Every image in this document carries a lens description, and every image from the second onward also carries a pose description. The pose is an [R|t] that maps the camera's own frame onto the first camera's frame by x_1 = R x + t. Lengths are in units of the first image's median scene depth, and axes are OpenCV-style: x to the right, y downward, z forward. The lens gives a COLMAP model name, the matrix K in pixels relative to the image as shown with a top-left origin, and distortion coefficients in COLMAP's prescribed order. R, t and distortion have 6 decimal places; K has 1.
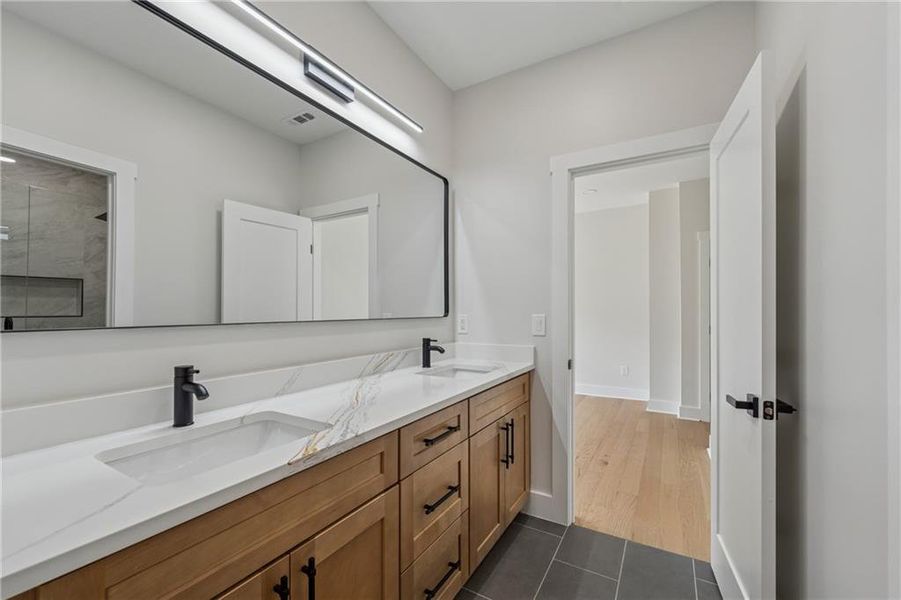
lens RADIAL K [[366.4, 0, 450.2], [0, 366.4, 302.6], [0, 0, 1]] dist [-0.001871, -0.000555]
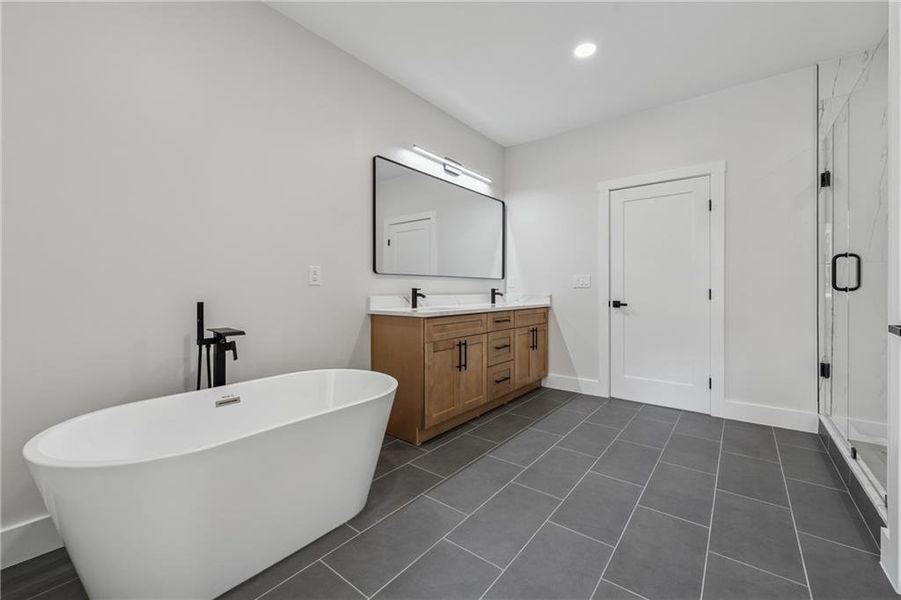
lens RADIAL K [[361.0, 0, 449.8], [0, 361.0, 281.7], [0, 0, 1]] dist [-0.000212, -0.000095]
pose [[0.990329, 0.010275, -0.138360, -0.028296], [-0.009476, 0.999934, 0.006428, 0.051144], [0.138417, -0.005055, 0.990361, -0.964797]]
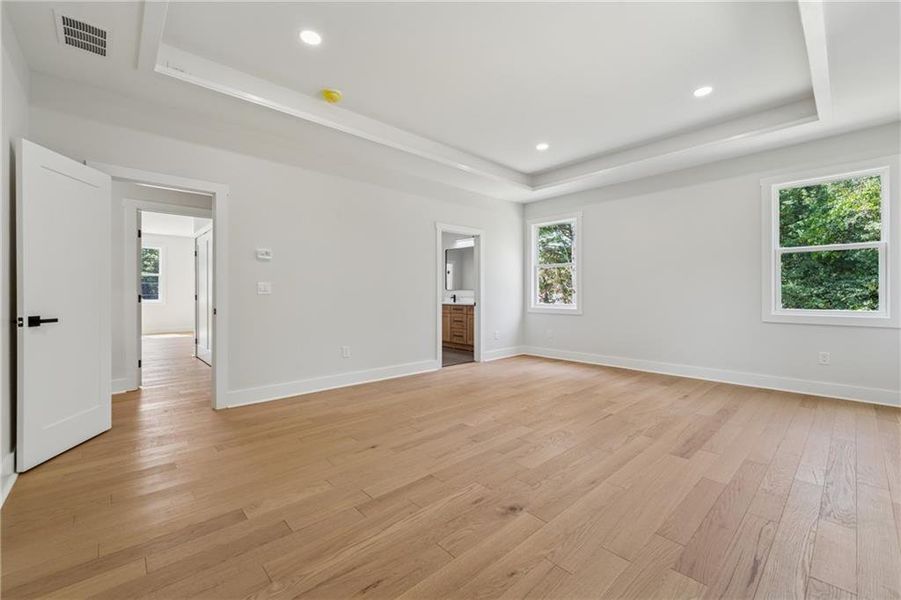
lens RADIAL K [[366.4, 0, 450.2], [0, 366.4, 302.6], [0, 0, 1]] dist [-0.001871, -0.000555]
pose [[-0.281549, 0.034741, -0.958918, 3.536360], [0.029758, 0.999180, 0.027462, 0.061485], [0.959085, -0.020804, -0.282352, 1.622373]]
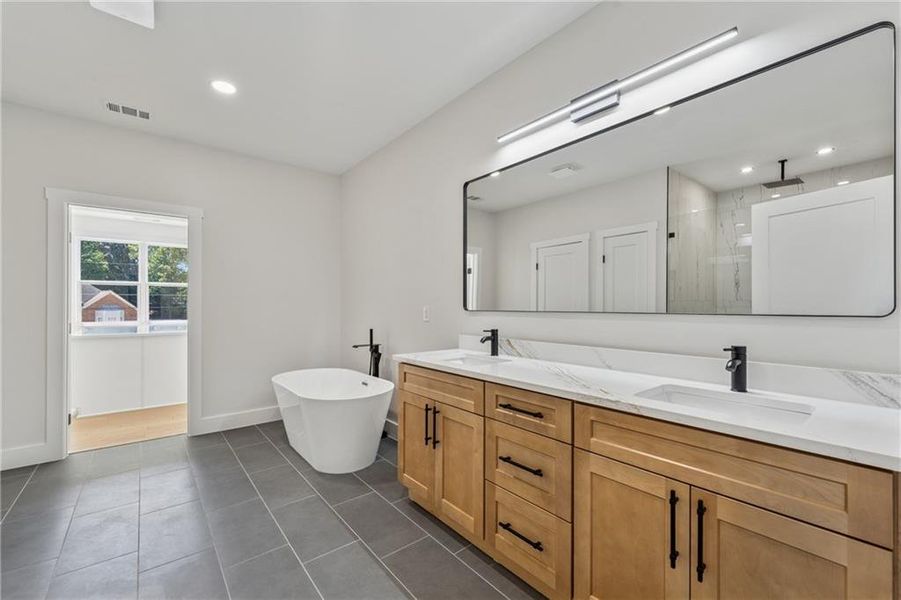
lens RADIAL K [[366.4, 0, 450.2], [0, 366.4, 302.6], [0, 0, 1]] dist [-0.001871, -0.000555]
pose [[-0.330530, -0.000119, -0.943796, 0.760464], [0.024479, 0.999663, -0.008699, 0.012086], [0.943478, -0.025978, -0.330415, 0.776809]]
